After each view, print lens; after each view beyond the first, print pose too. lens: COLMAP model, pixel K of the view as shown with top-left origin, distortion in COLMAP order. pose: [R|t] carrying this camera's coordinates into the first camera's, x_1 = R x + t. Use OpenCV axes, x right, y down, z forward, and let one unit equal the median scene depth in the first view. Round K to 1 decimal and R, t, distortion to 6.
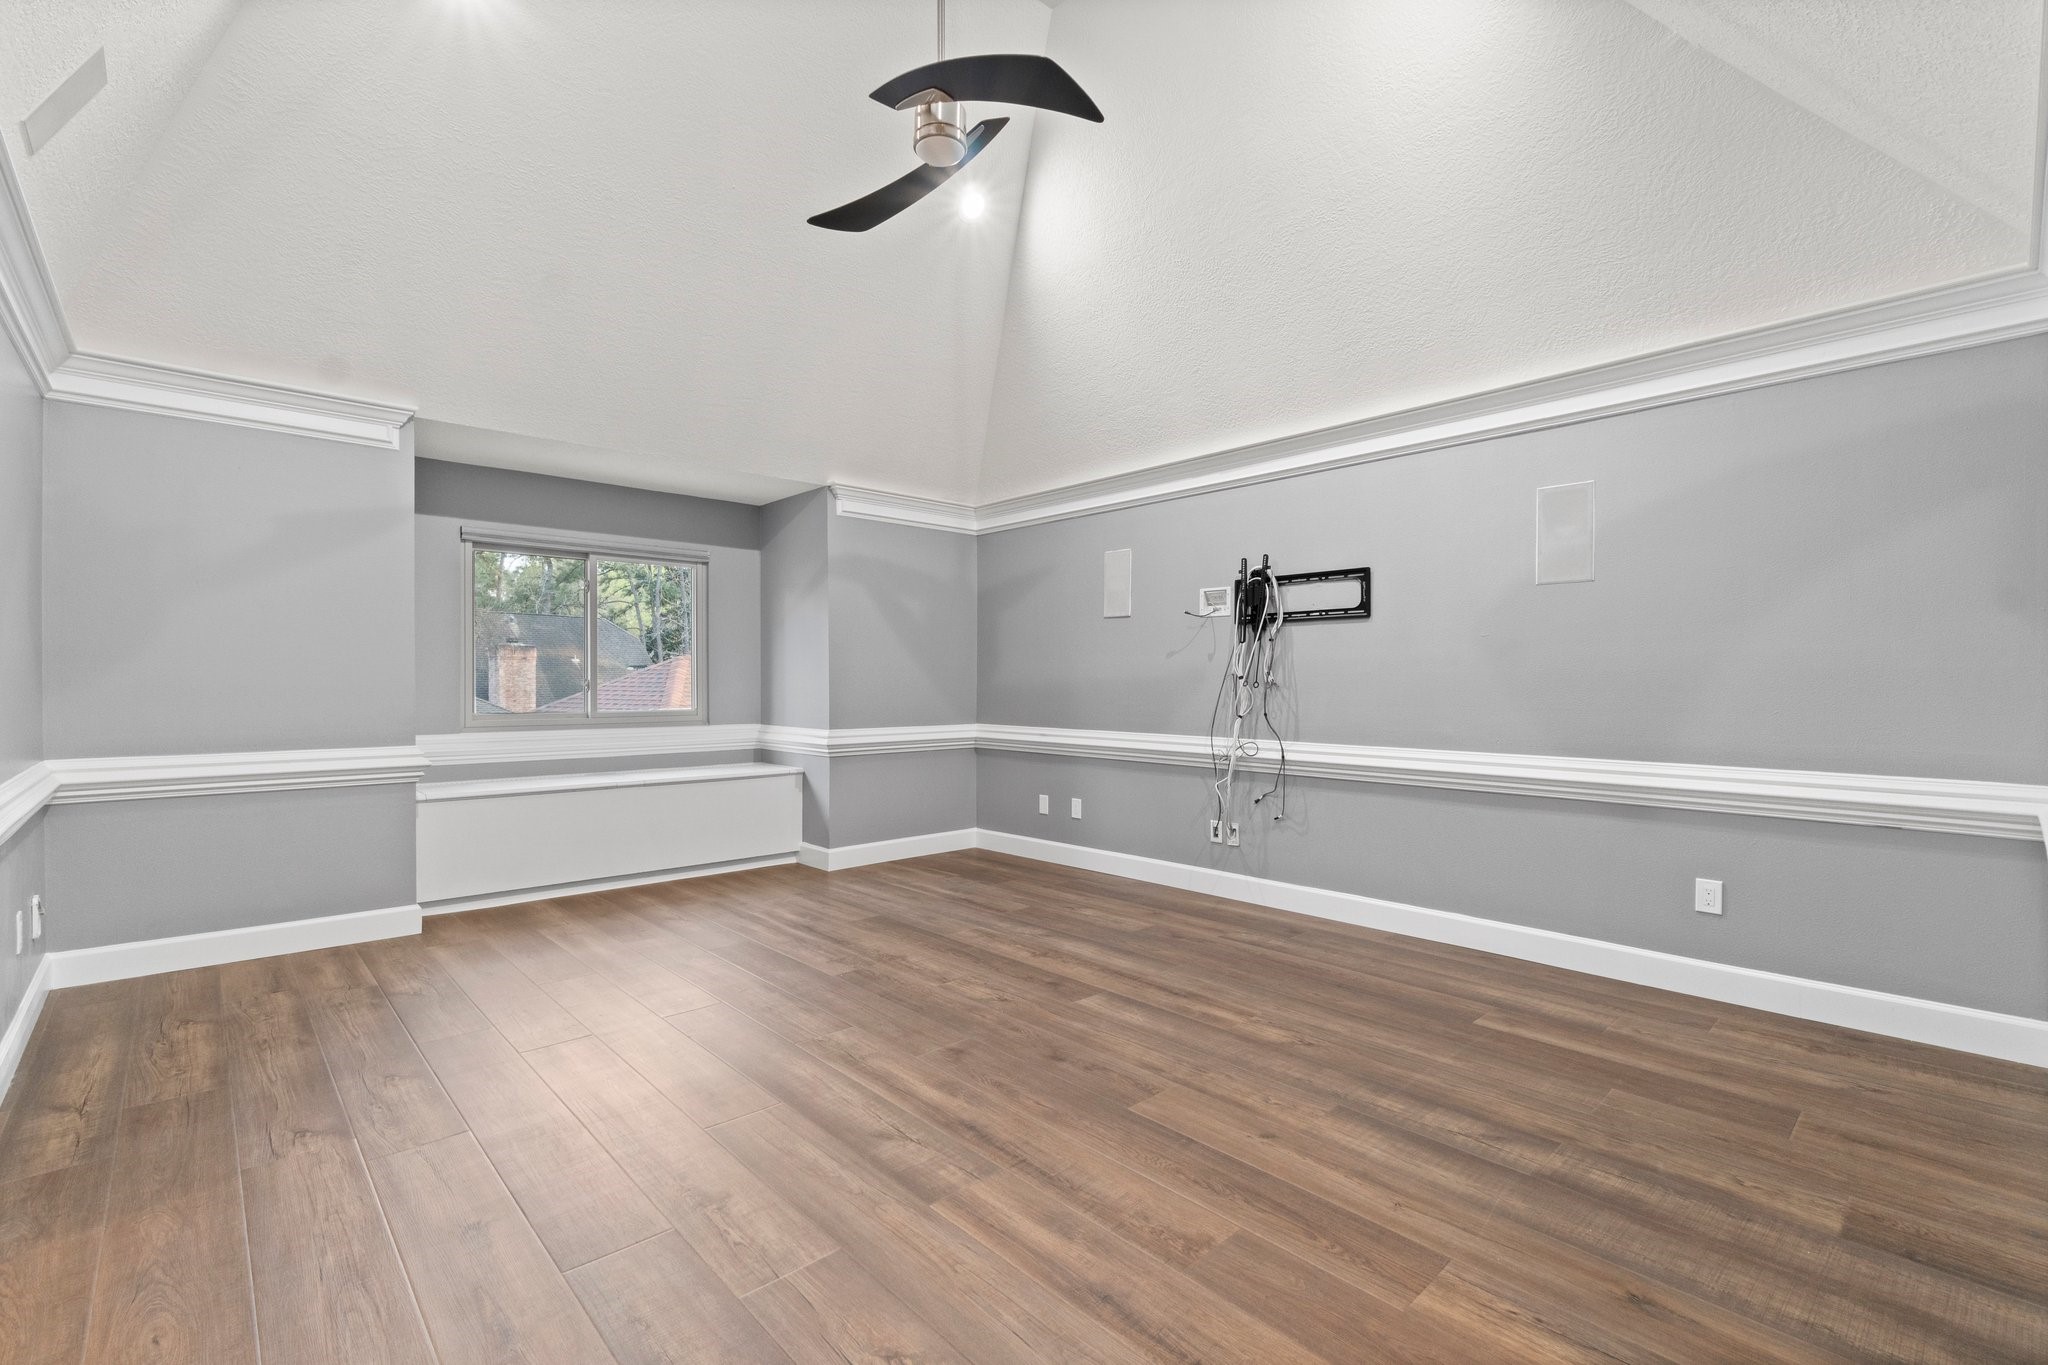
lens RADIAL K [[906.9, 0, 987.1], [0, 906.9, 690.3], [0, 0, 1]] dist [0.002026, 0.001141]
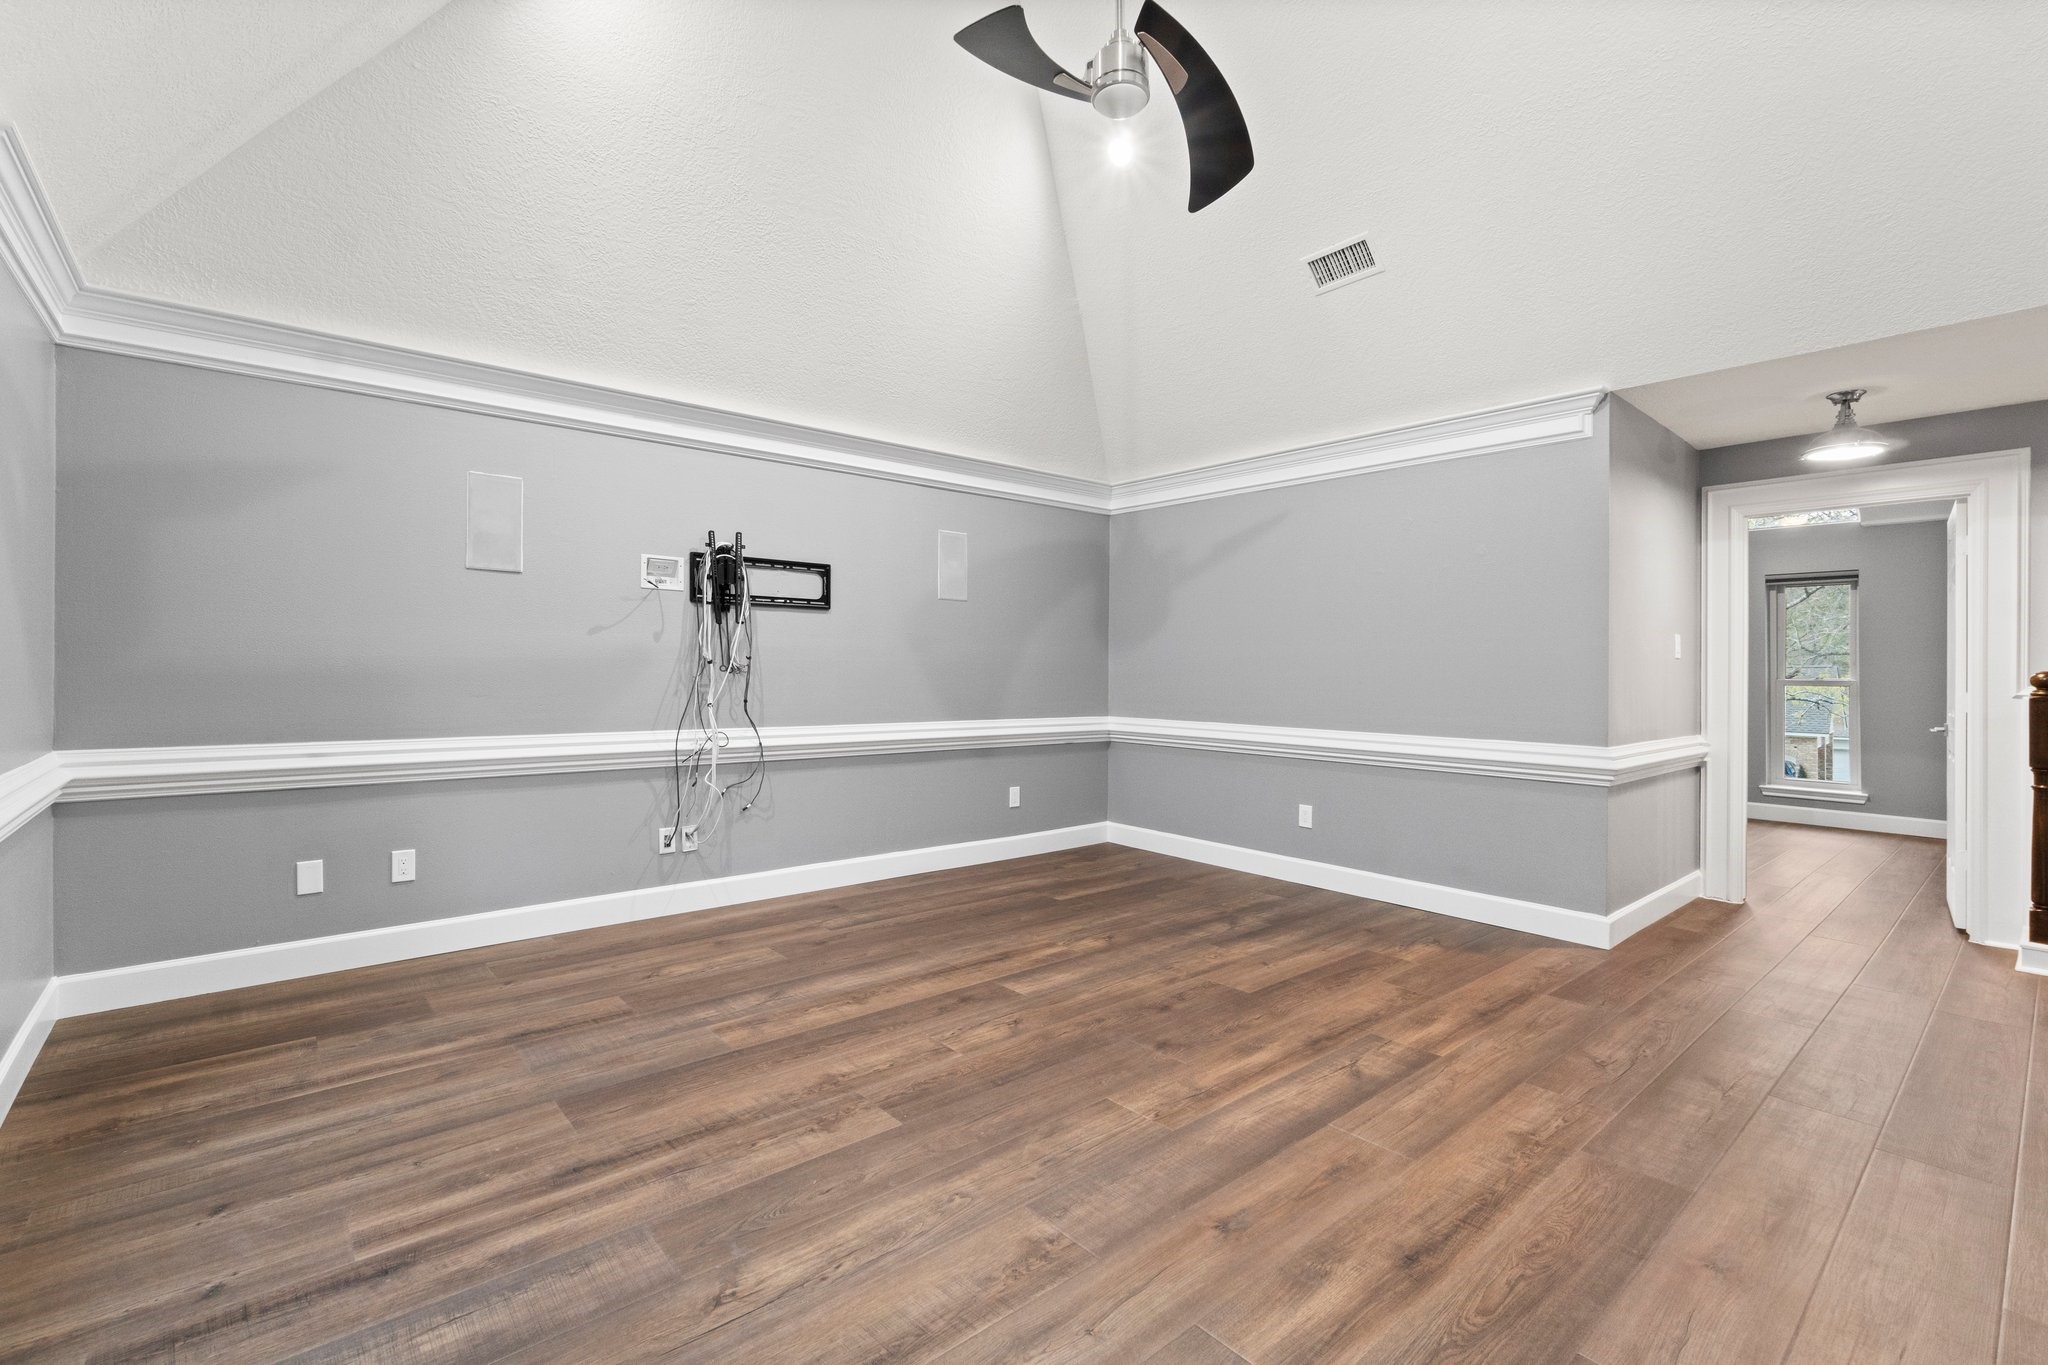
lens RADIAL K [[894.4, 0, 1002.9], [0, 894.4, 673.5], [0, 0, 1]] dist [0.002145, 0.001119]
pose [[0.028041, -0.004736, 0.999596, -0.733324], [-0.004199, 0.999979, 0.004856, -0.009659], [-0.999598, -0.004334, 0.028021, 0.829816]]
